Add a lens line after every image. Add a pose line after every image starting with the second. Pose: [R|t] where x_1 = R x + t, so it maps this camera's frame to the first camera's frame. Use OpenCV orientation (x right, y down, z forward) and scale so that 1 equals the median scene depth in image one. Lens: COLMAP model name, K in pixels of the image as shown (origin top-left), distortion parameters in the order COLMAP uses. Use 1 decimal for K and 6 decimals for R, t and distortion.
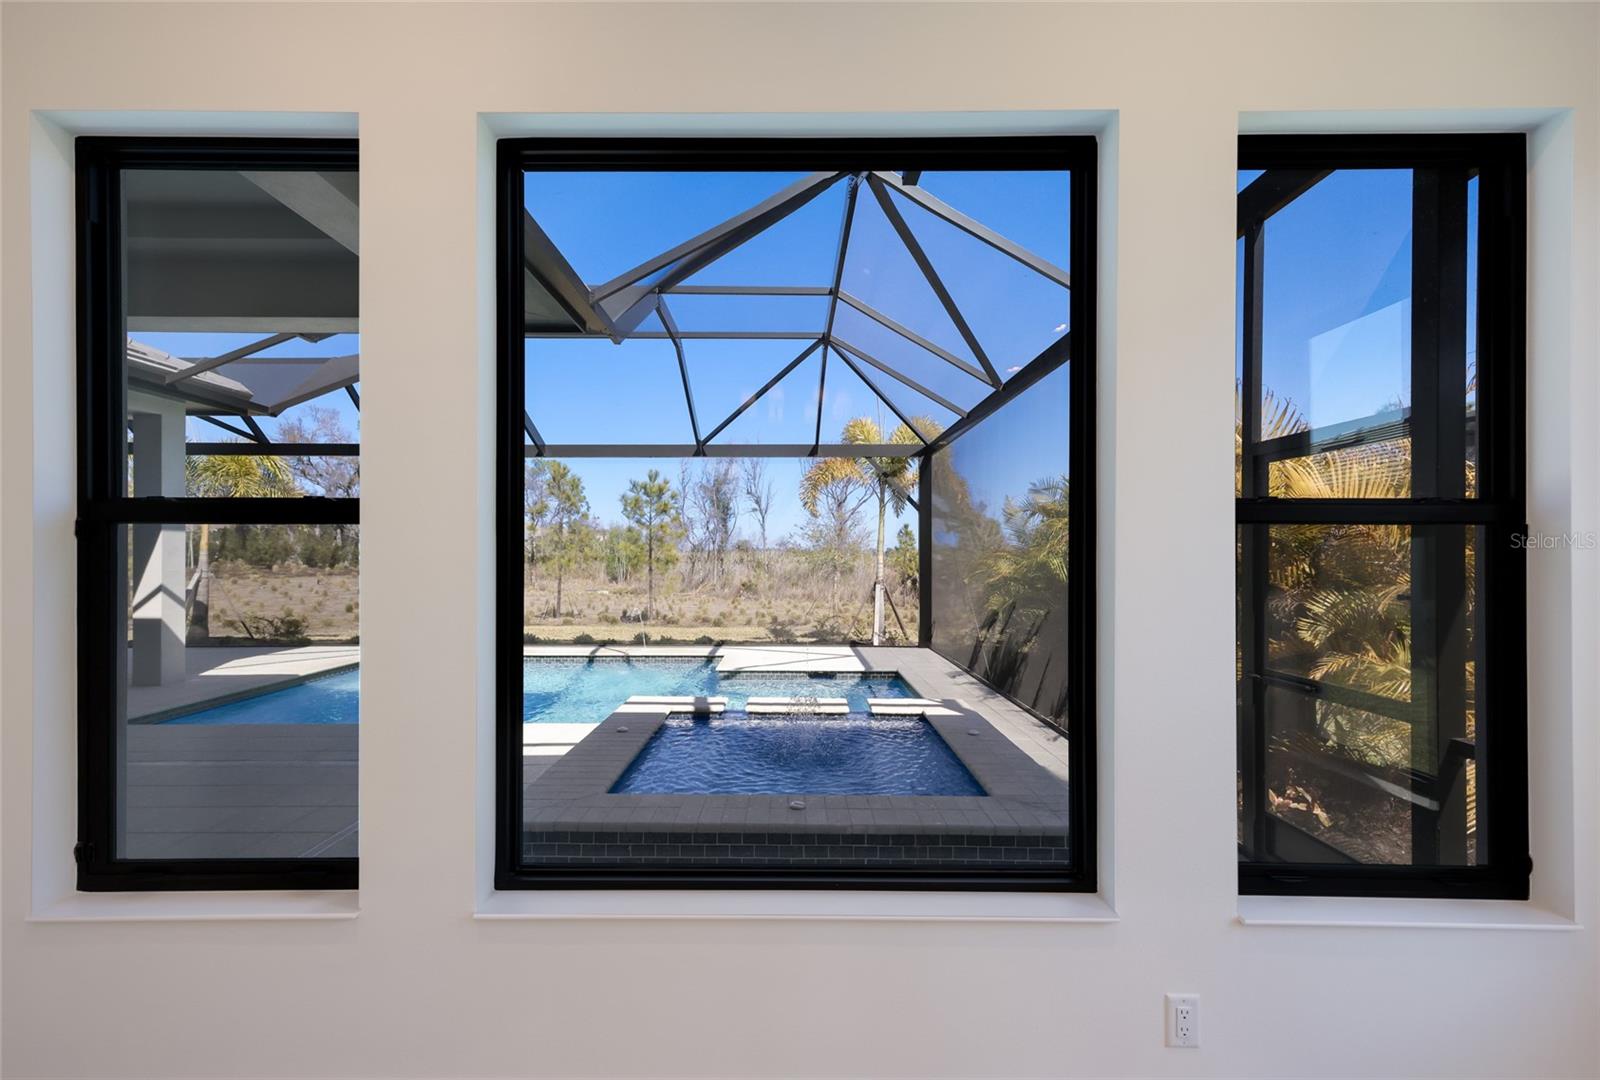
lens RADIAL K [[700.5, 0, 785.6], [0, 700.5, 555.7], [0, 0, 1]] dist [0.001011, 0.000129]
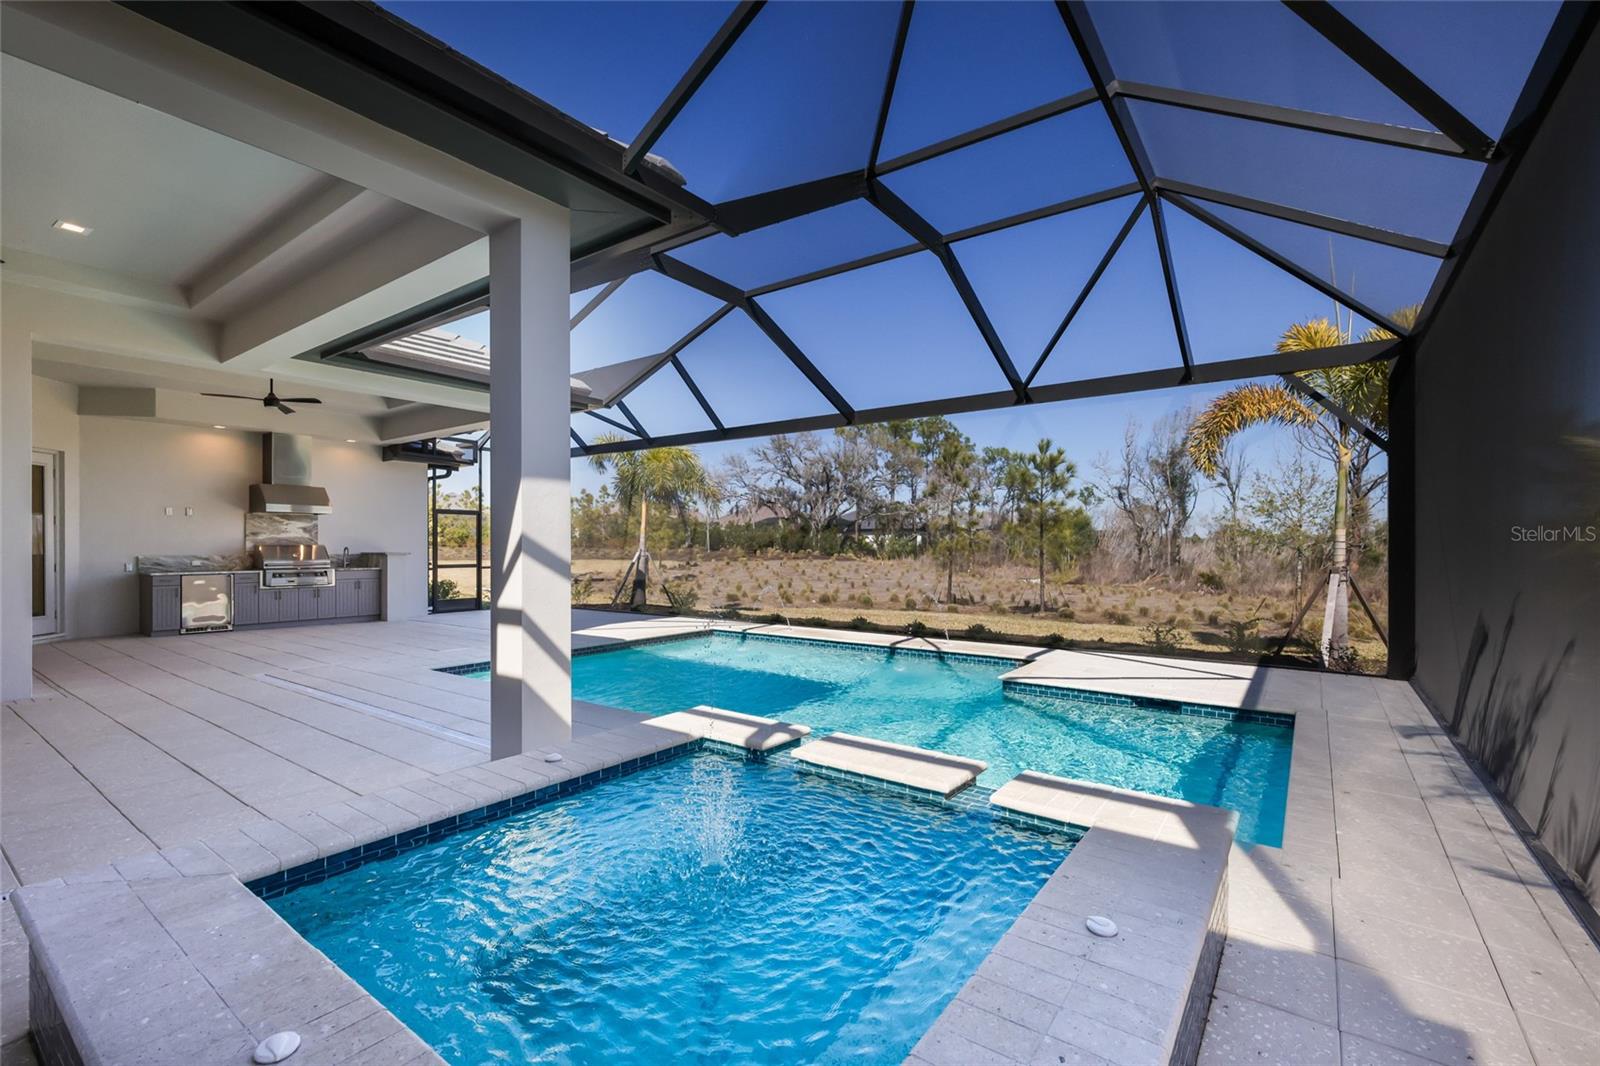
lens RADIAL K [[696.6, 0, 801.2], [0, 696.6, 545.4], [0, 0, 1]] dist [0.001152, 0.000309]
pose [[0.809962, -0.001960, -0.586479, 0.074140], [0.002247, 0.999997, -0.000238, 0.009162], [0.586478, -0.001125, 0.809965, 0.124399]]
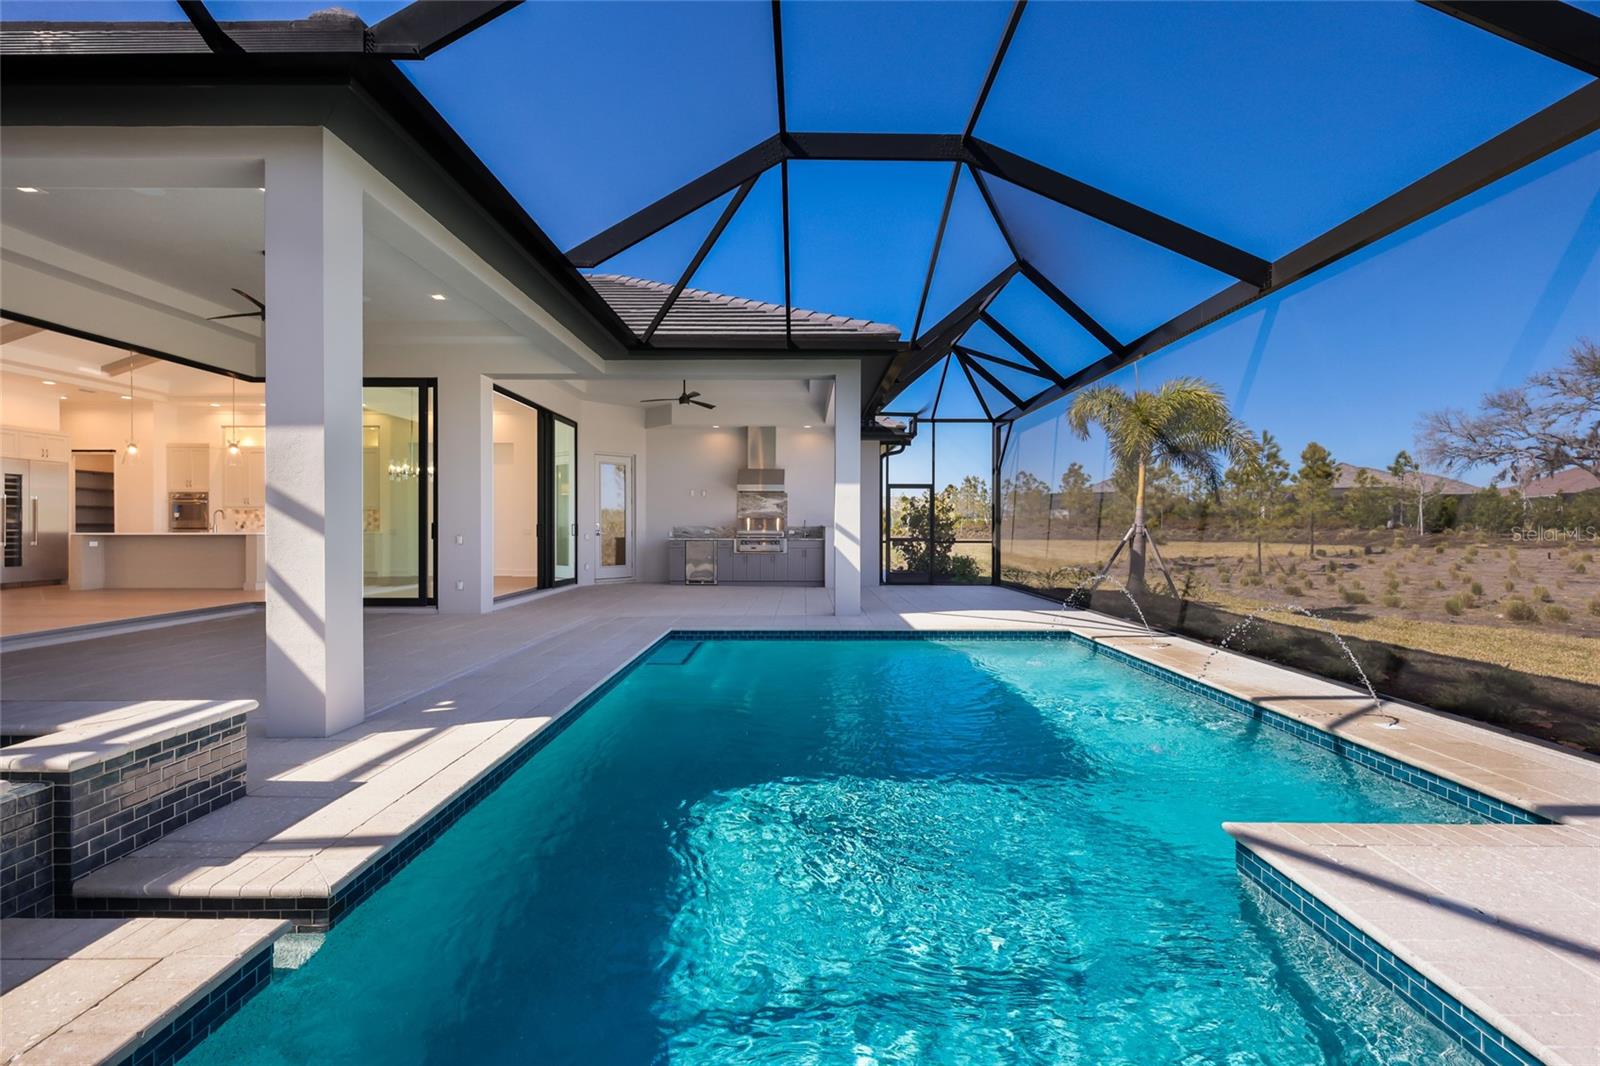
lens RADIAL K [[689.8, 0, 800.0], [0, 689.8, 533.0], [0, 0, 1]] dist [0.000429, 0.000131]
pose [[0.005481, 0.007879, -0.999954, 0.082940], [-0.000495, 0.999969, 0.007876, 0.016578], [0.999985, 0.000451, 0.005484, 0.364235]]
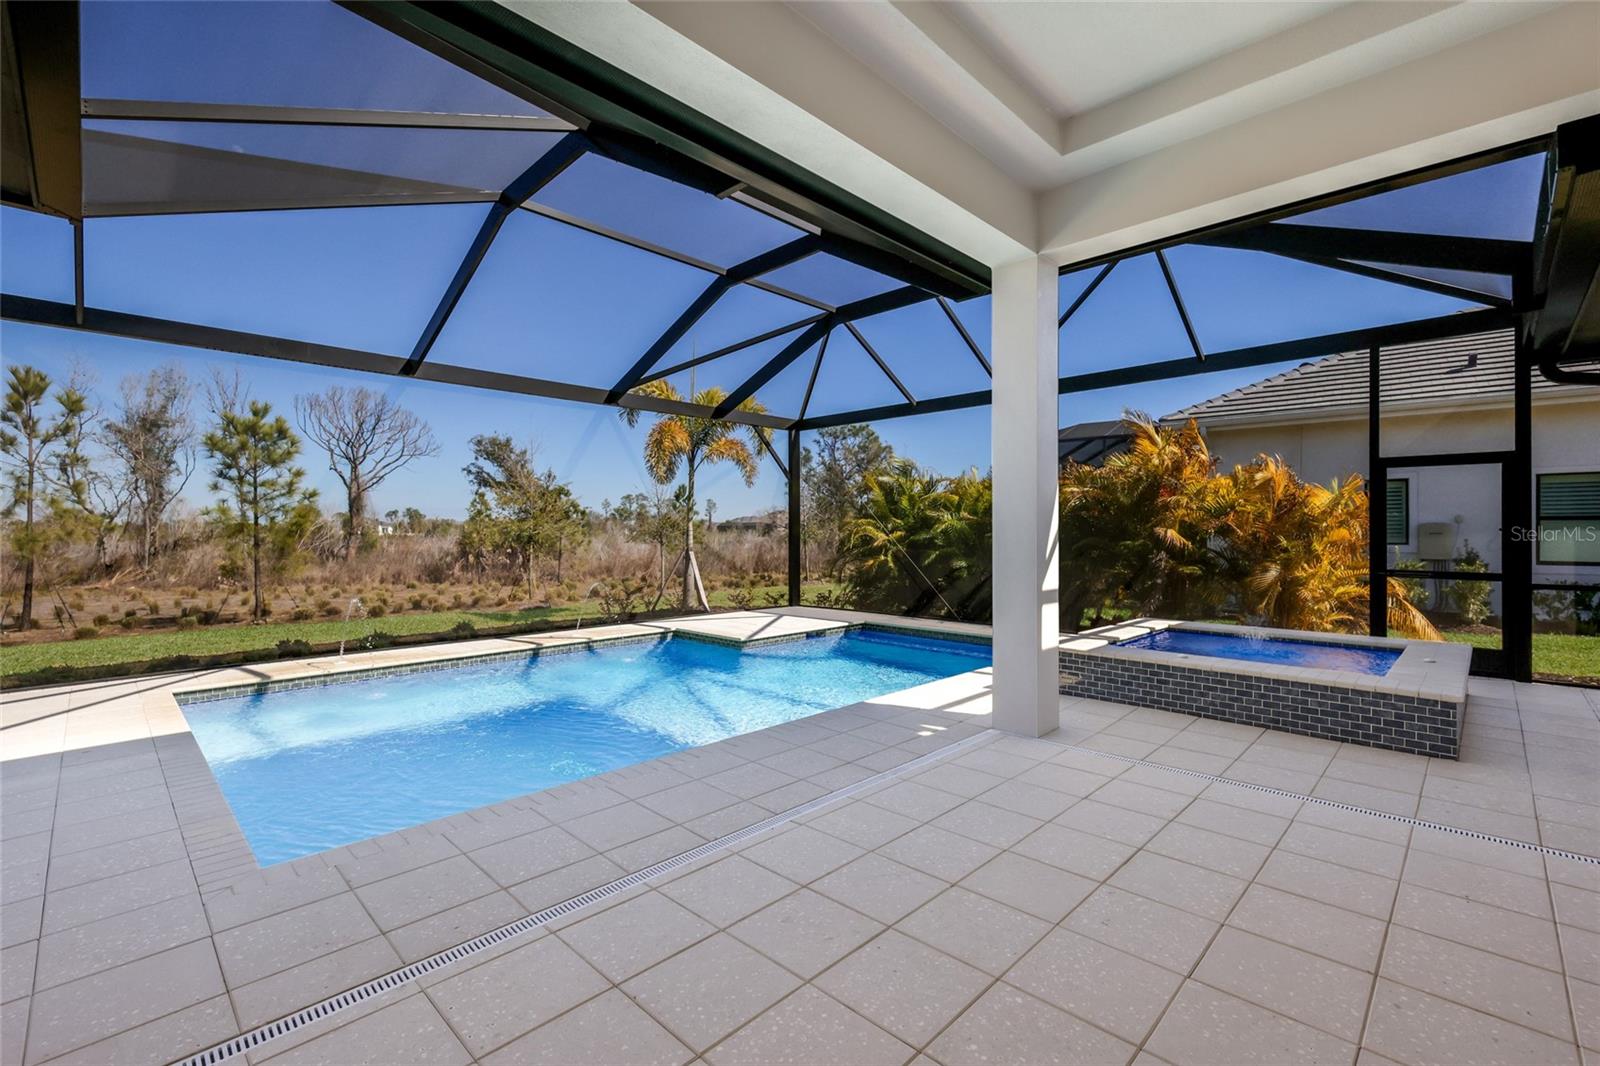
lens RADIAL K [[693.9, 0, 800.0], [0, 693.9, 533.0], [0, 0, 1]] dist [0.002656, 0.000778]
pose [[0.697246, -0.004906, 0.716815, -0.315052], [0.002973, 0.999988, 0.003952, 0.006881], [-0.716825, -0.000624, 0.697252, 0.131997]]
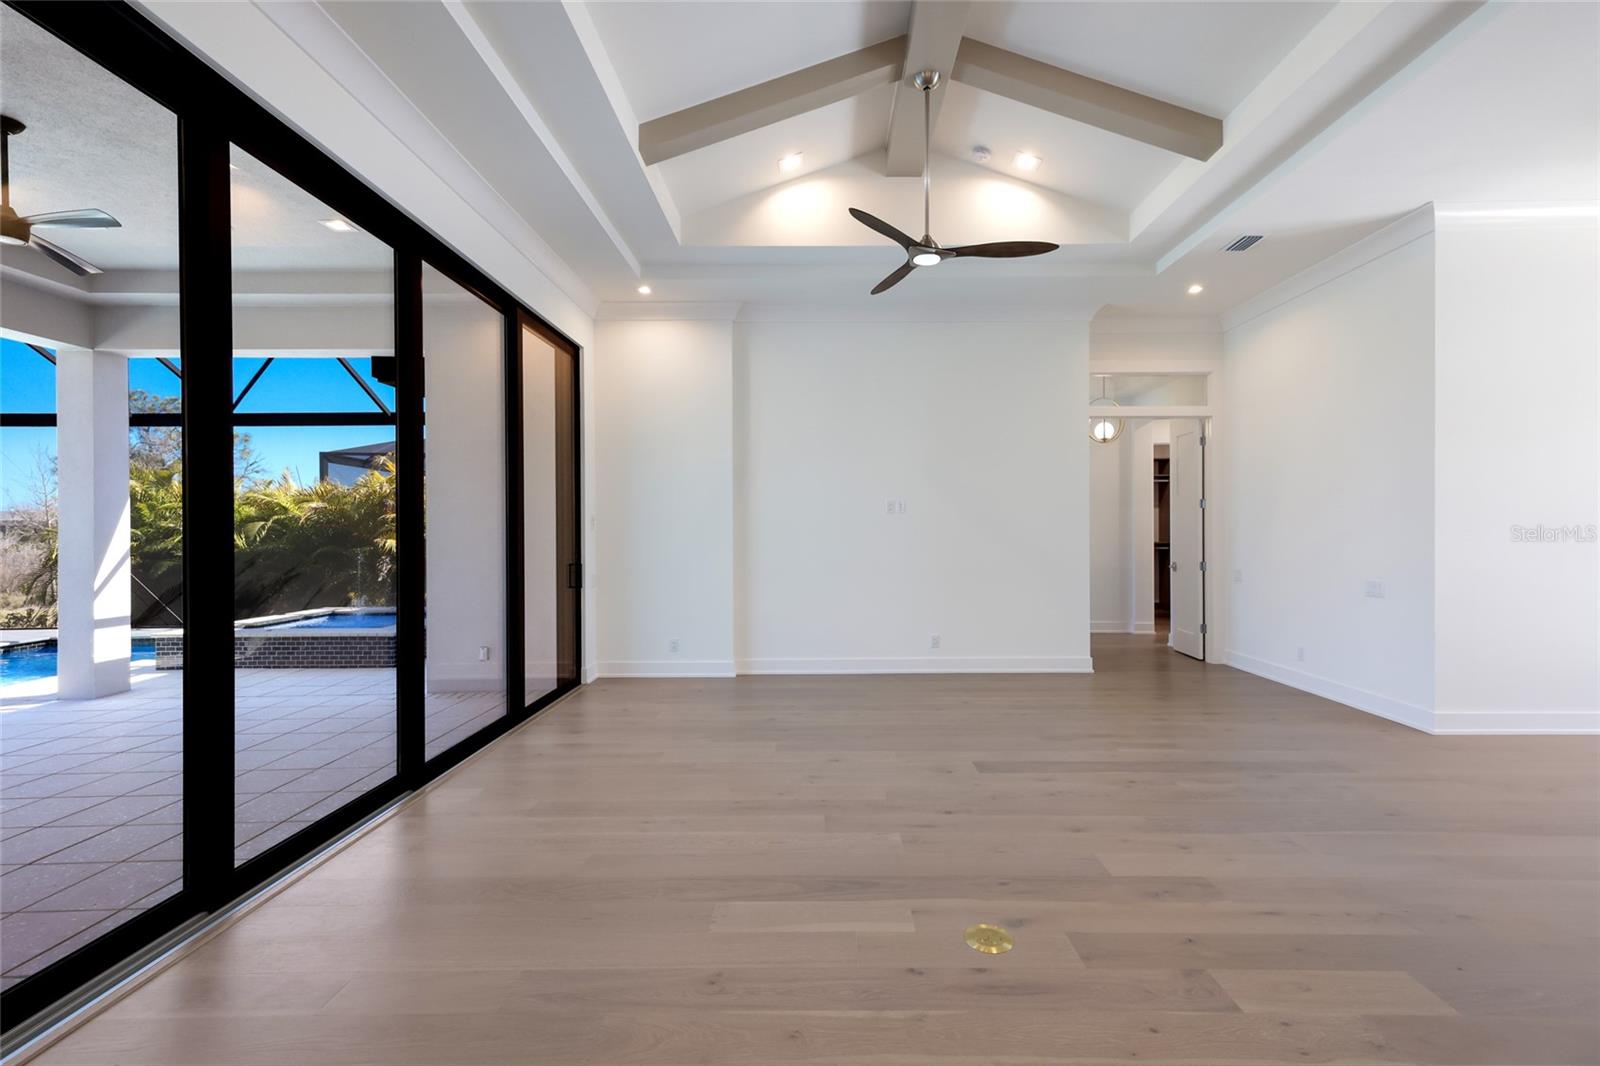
lens RADIAL K [[694.8, 0, 818.0], [0, 694.8, 529.6], [0, 0, 1]] dist [0.012595, 0.000045]
pose [[-0.003308, -0.002362, 0.999992, -0.412589], [0.005394, 0.999983, 0.002380, -0.000153], [-0.999980, 0.005402, -0.003295, -0.080216]]
